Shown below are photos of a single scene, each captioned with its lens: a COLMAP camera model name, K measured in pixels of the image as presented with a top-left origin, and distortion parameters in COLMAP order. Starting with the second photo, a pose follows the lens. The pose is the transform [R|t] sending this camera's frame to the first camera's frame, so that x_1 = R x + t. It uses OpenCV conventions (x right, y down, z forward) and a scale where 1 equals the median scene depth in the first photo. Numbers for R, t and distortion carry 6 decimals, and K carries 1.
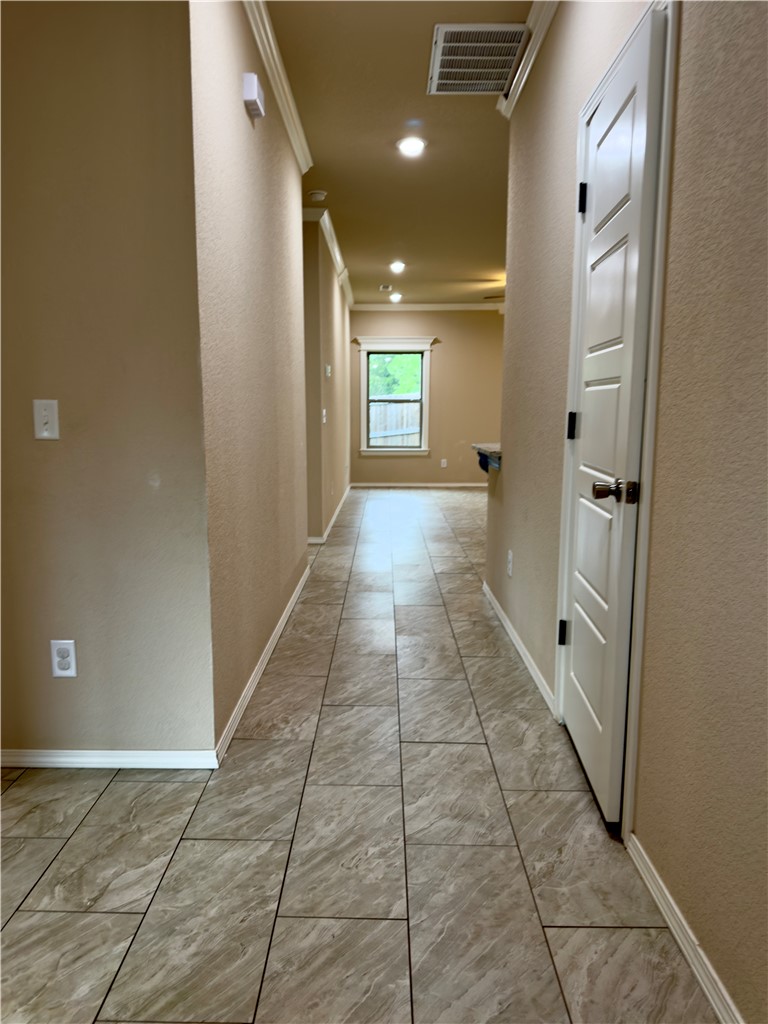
lens RADIAL K [[737.6, 0, 379.1], [0, 737.6, 520.0], [0, 0, 1]] dist [0.027306, -0.028225]
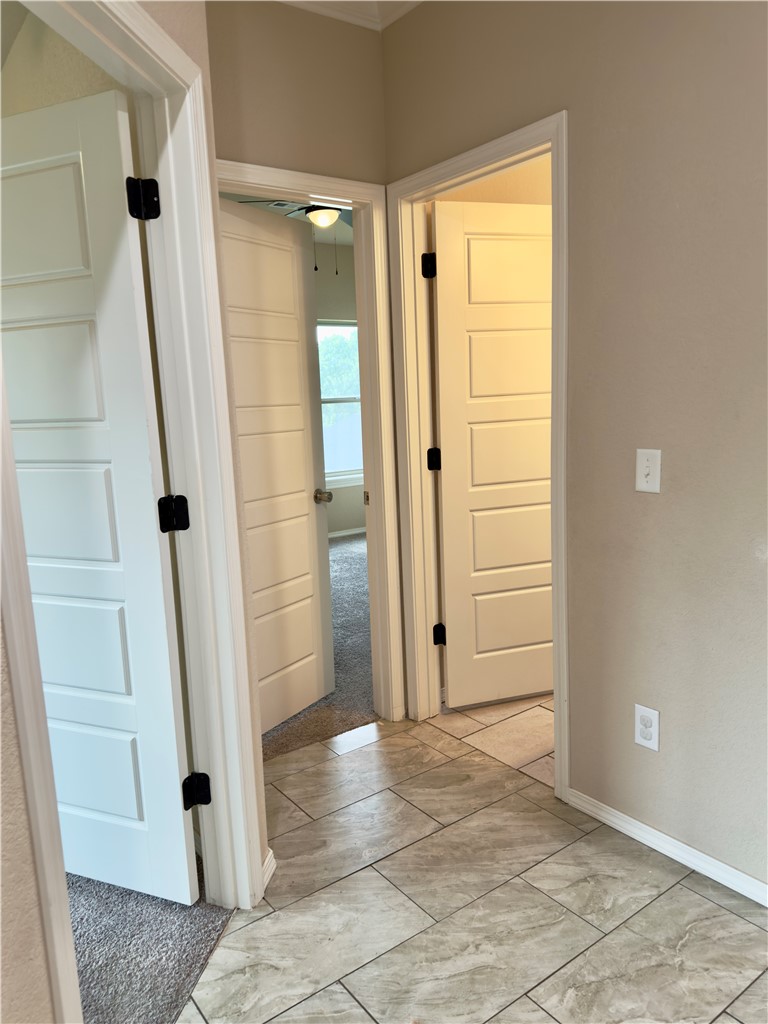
lens RADIAL K [[737.6, 0, 387.6], [0, 737.6, 523.0], [0, 0, 1]] dist [0.027306, -0.028225]
pose [[0.597665, 0.113880, -0.793617, 0.085919], [-0.073145, 0.993478, 0.087475, -0.128403], [0.798403, 0.005768, 0.602096, 0.203182]]
